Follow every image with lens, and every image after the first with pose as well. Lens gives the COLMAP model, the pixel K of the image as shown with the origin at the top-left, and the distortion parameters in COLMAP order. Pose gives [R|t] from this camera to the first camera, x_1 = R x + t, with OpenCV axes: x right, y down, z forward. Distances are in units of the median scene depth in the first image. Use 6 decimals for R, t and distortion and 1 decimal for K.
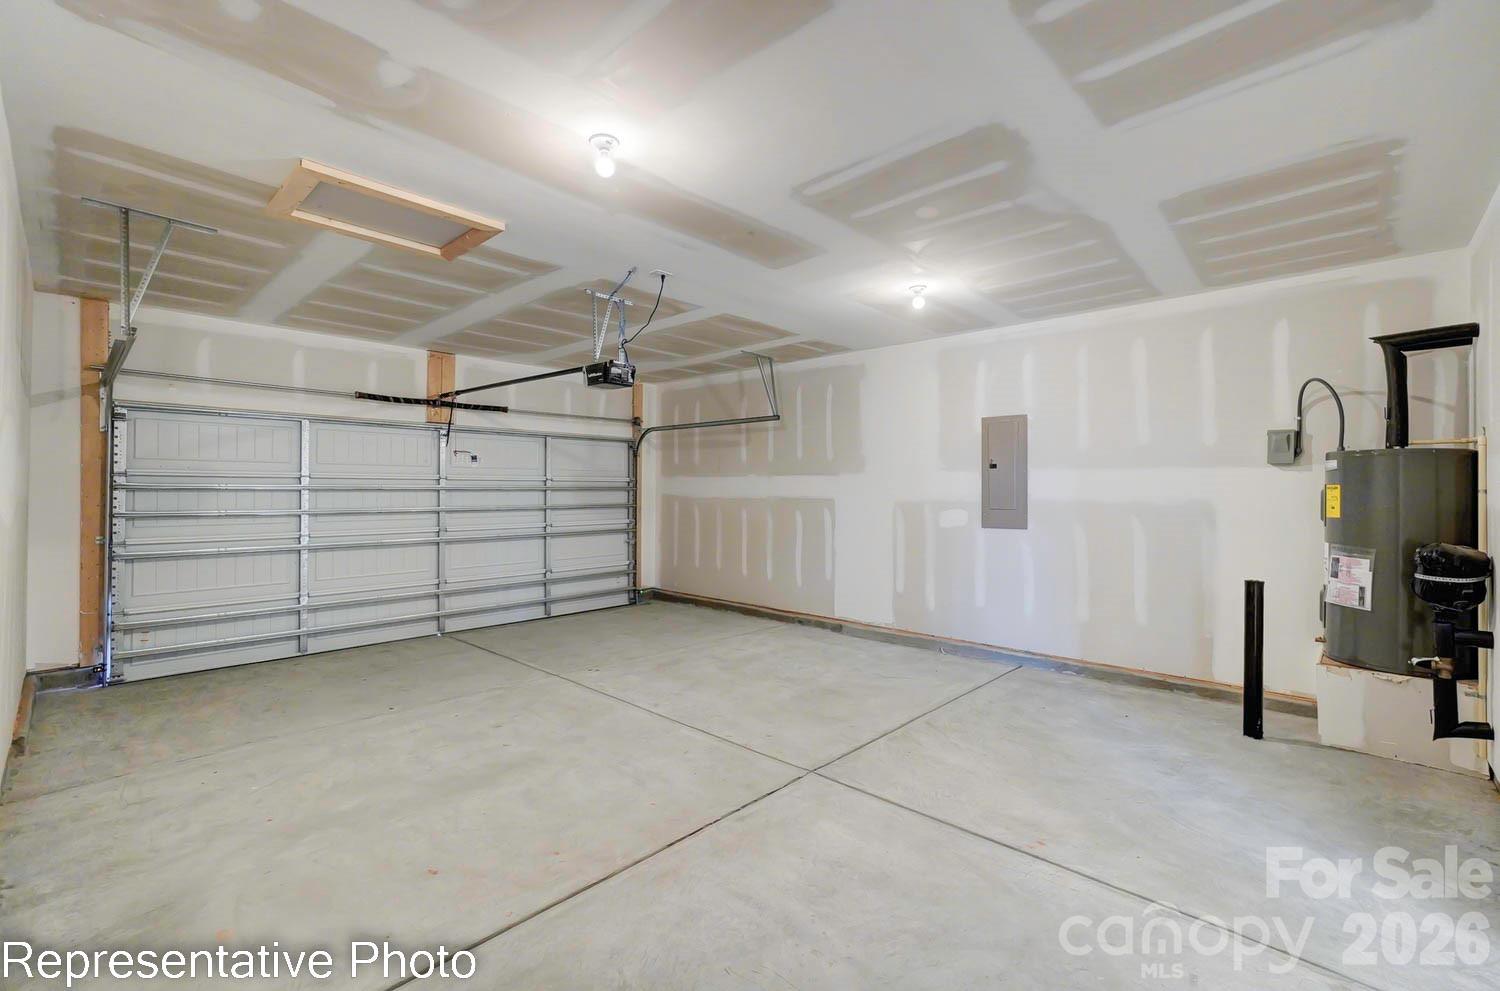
lens RADIAL K [[655.0, 0, 752.6], [0, 655.0, 490.7], [0, 0, 1]] dist [-0.008909, 0.008481]
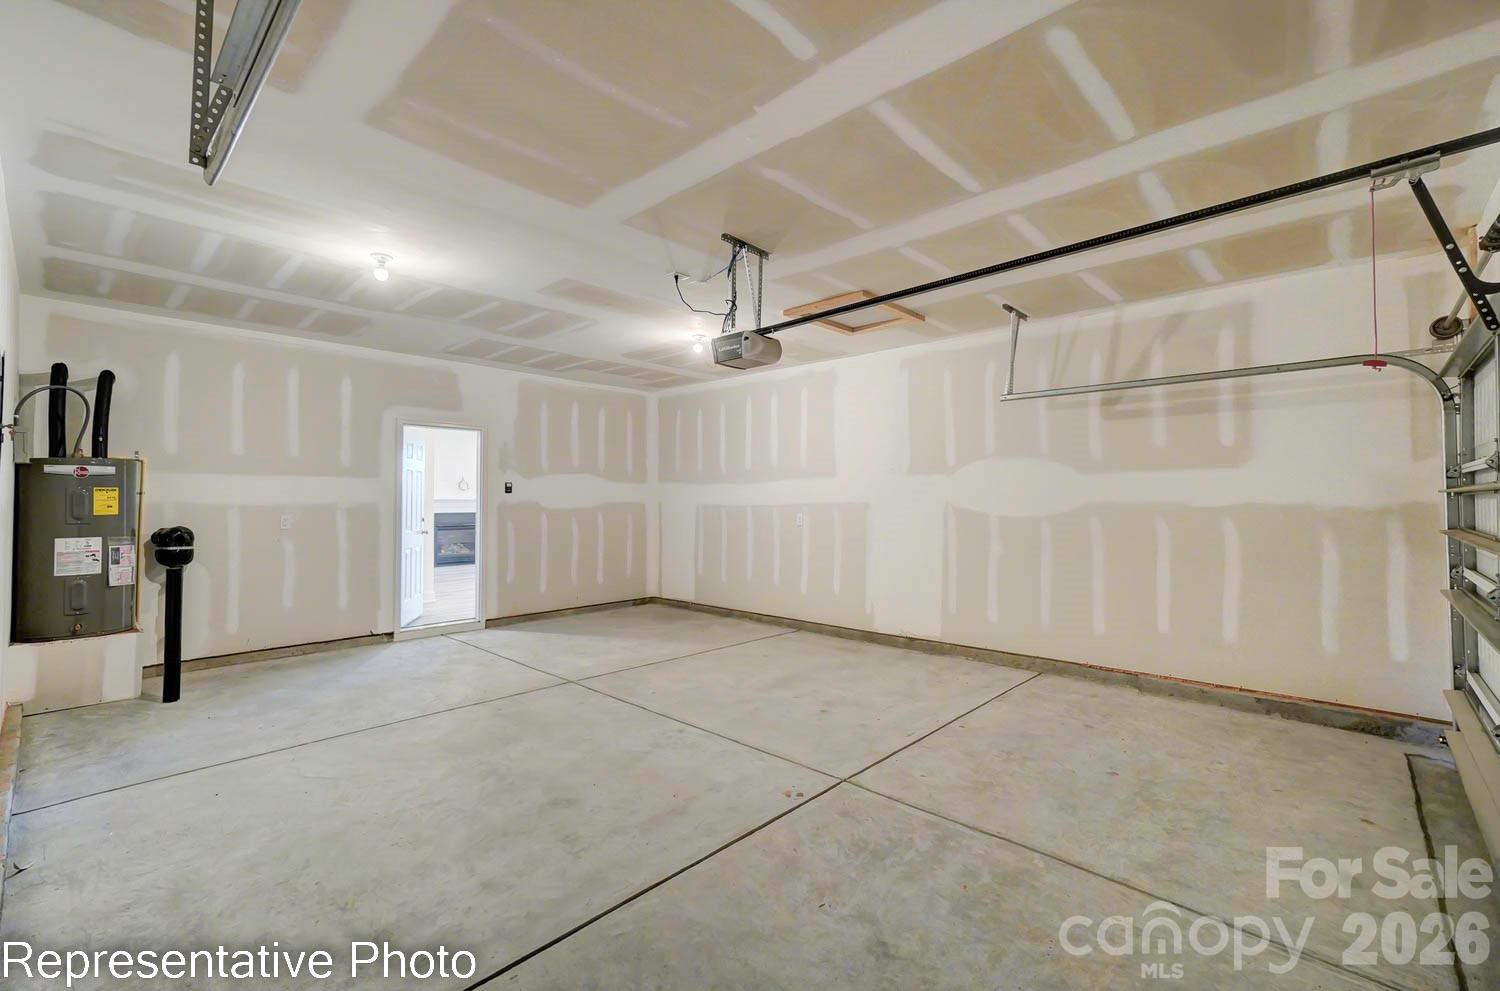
lens RADIAL K [[655.0, 0, 747.6], [0, 655.0, 489.1], [0, 0, 1]] dist [-0.008909, 0.008481]
pose [[-0.999990, -0.003985, -0.002100, -0.232788], [-0.003954, 0.999888, -0.014452, 0.005983], [0.002158, -0.014443, -0.999893, 1.884510]]
